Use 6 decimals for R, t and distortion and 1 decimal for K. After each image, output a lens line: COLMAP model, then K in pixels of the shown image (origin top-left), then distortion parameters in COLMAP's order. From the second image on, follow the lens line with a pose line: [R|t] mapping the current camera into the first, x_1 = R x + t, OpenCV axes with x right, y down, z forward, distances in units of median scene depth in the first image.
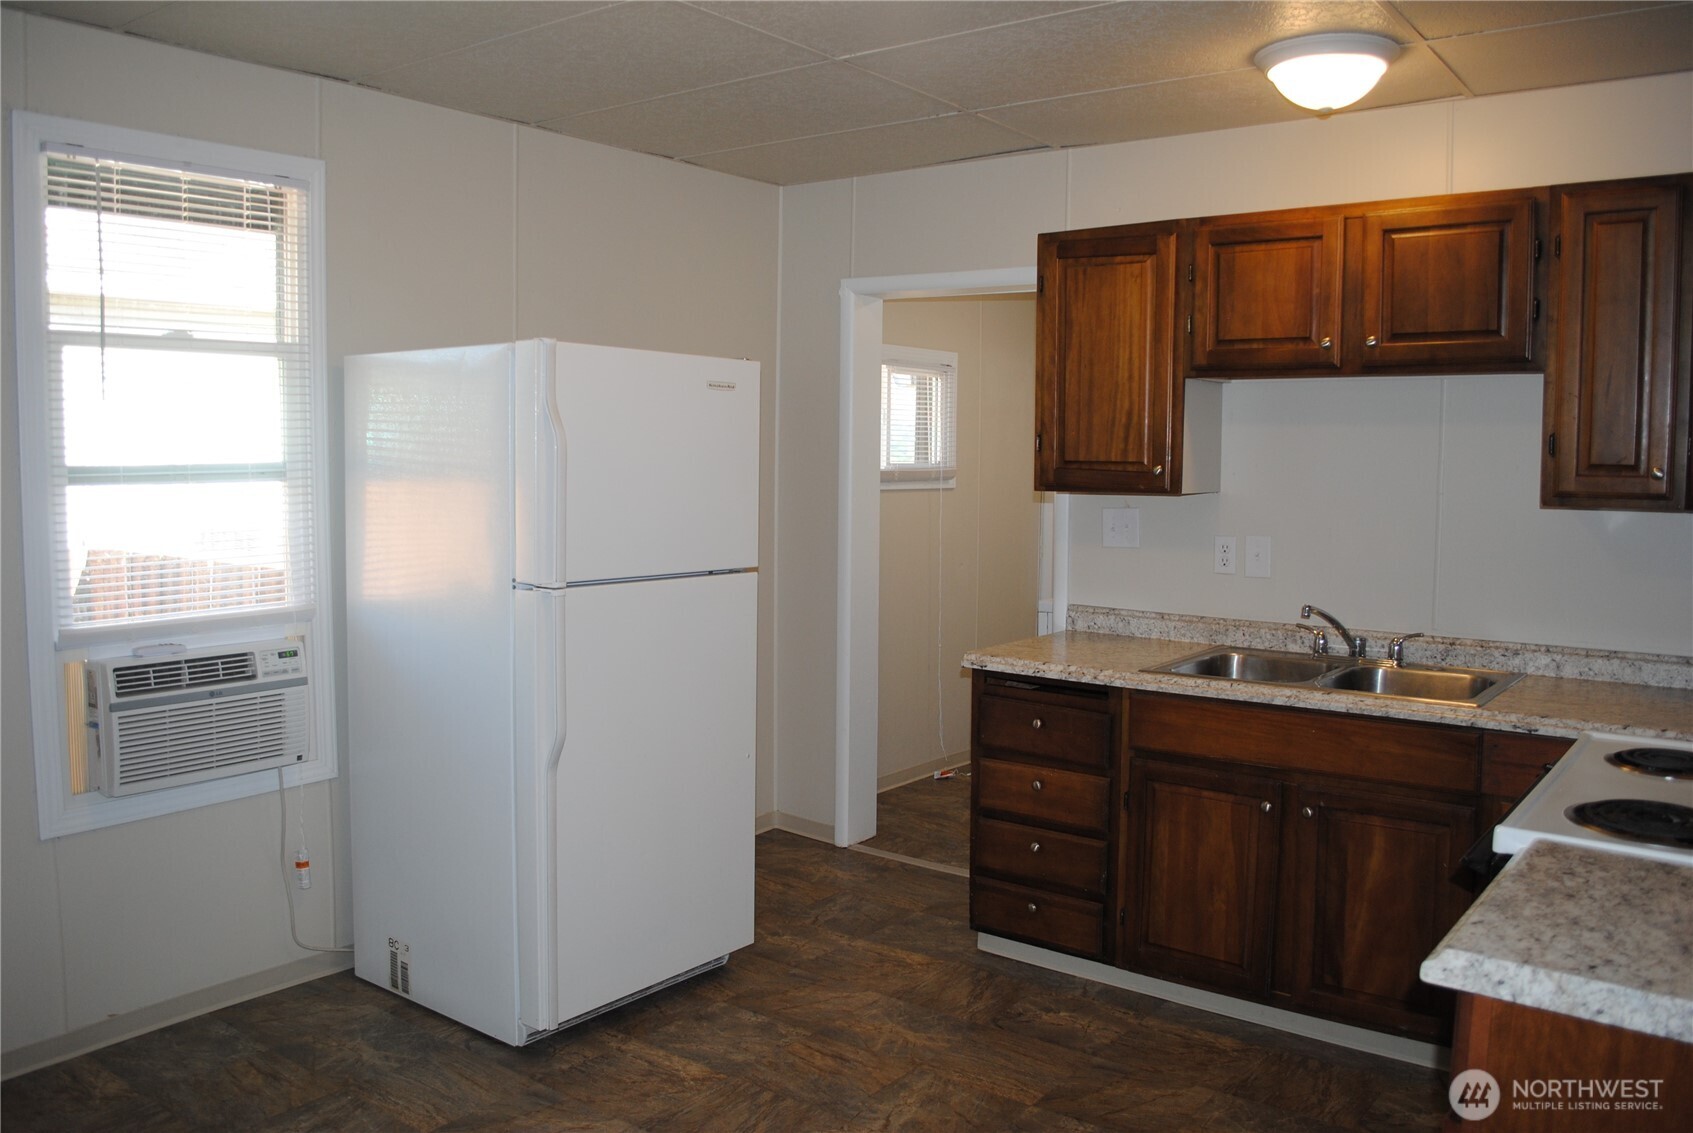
lens RADIAL K [[1357.9, 0, 830.4], [0, 1357.9, 560.1], [0, 0, 1]] dist [-0.082702, 0.013567]
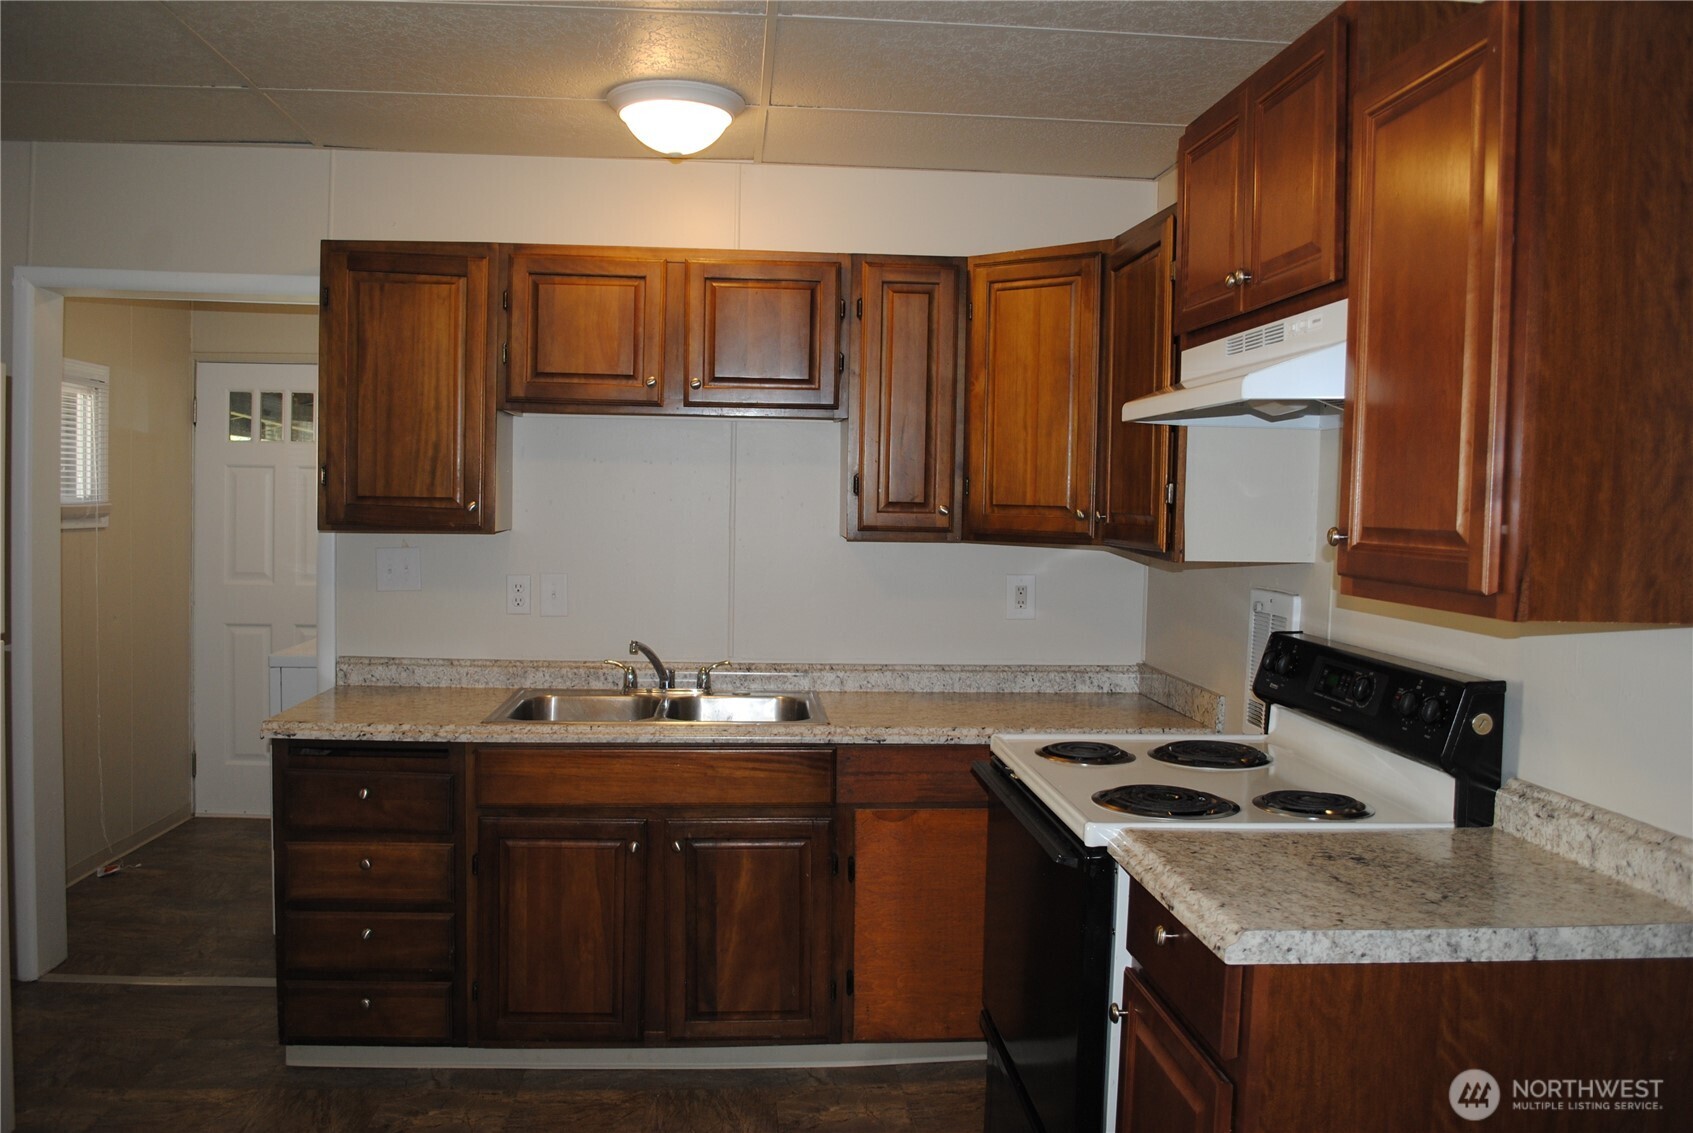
lens RADIAL K [[1357.9, 0, 851.7], [0, 1357.9, 556.5], [0, 0, 1]] dist [-0.082702, 0.013567]
pose [[0.734471, -0.020534, 0.678329, -0.211212], [0.040127, 0.999107, -0.013203, -0.009712], [-0.677453, 0.036916, 0.734639, 0.143077]]
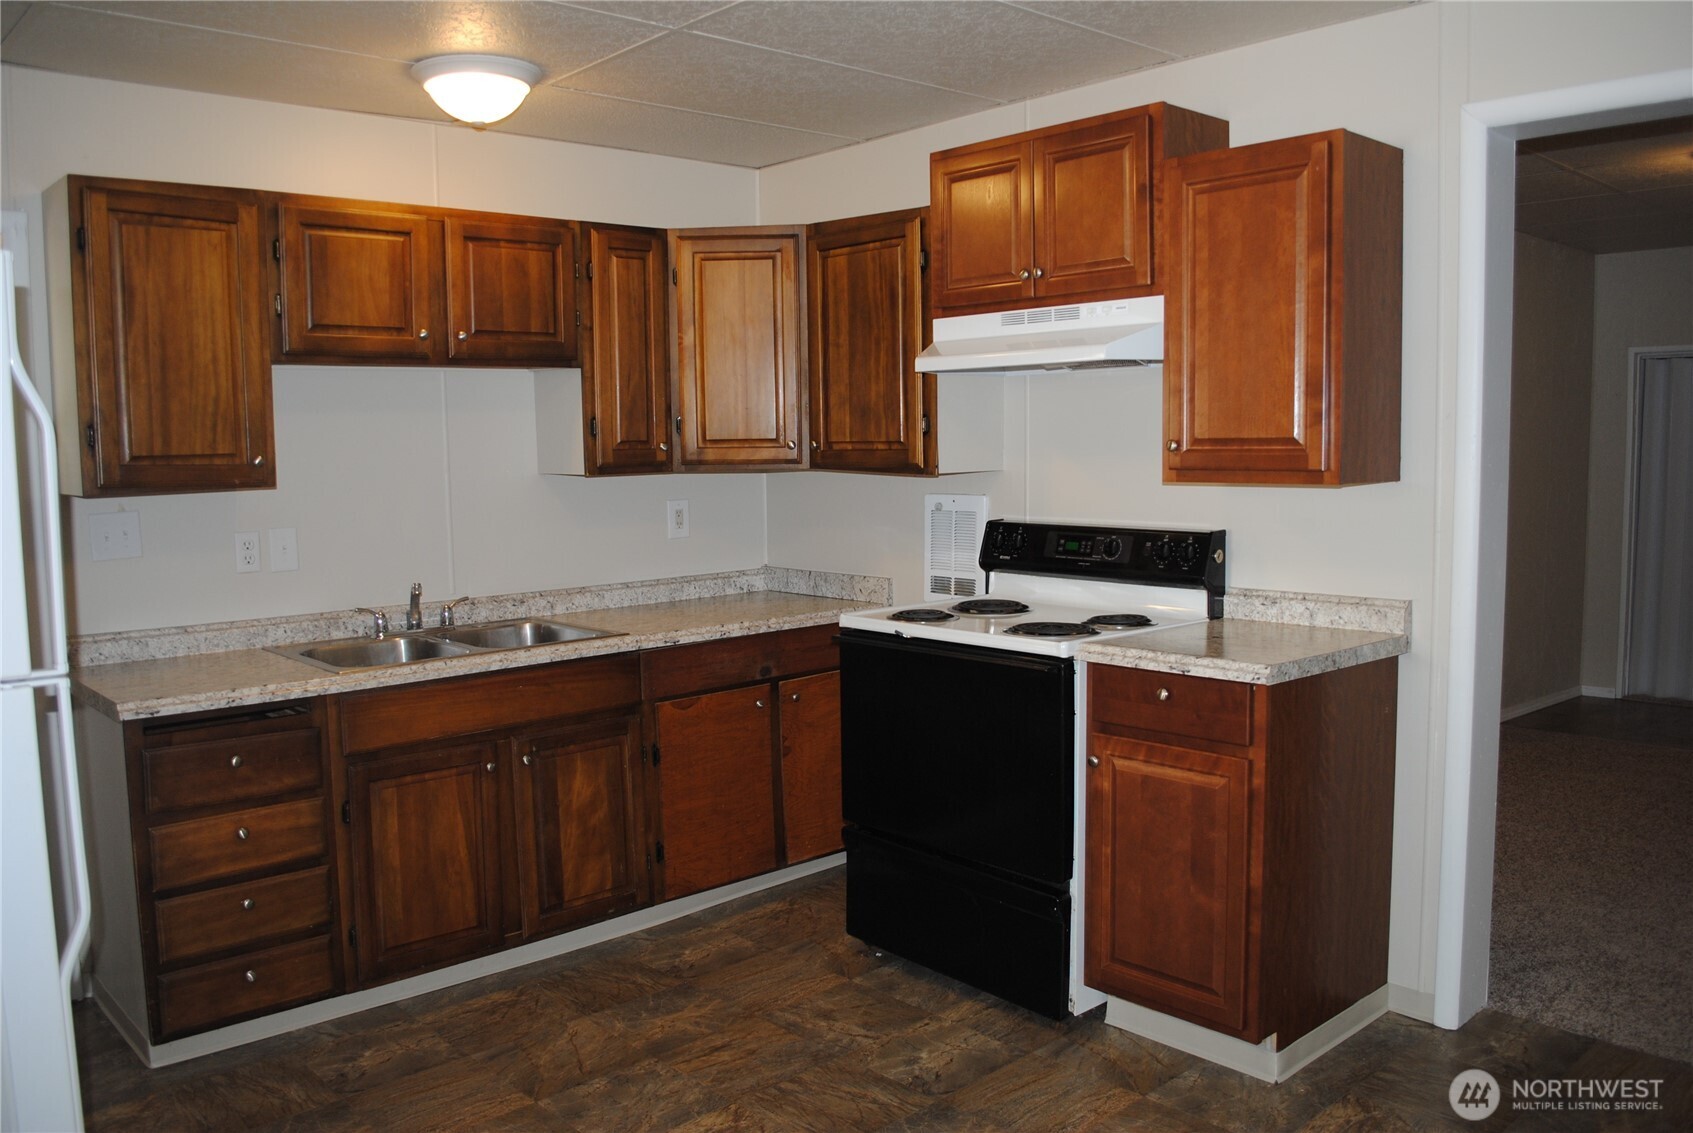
lens RADIAL K [[1357.9, 0, 853.4], [0, 1357.9, 559.4], [0, 0, 1]] dist [-0.082702, 0.013567]
pose [[0.162367, -0.097043, 0.981947, -0.620047], [0.099476, 0.991692, 0.081557, -0.036966], [-0.981703, 0.084438, 0.170672, 0.483034]]
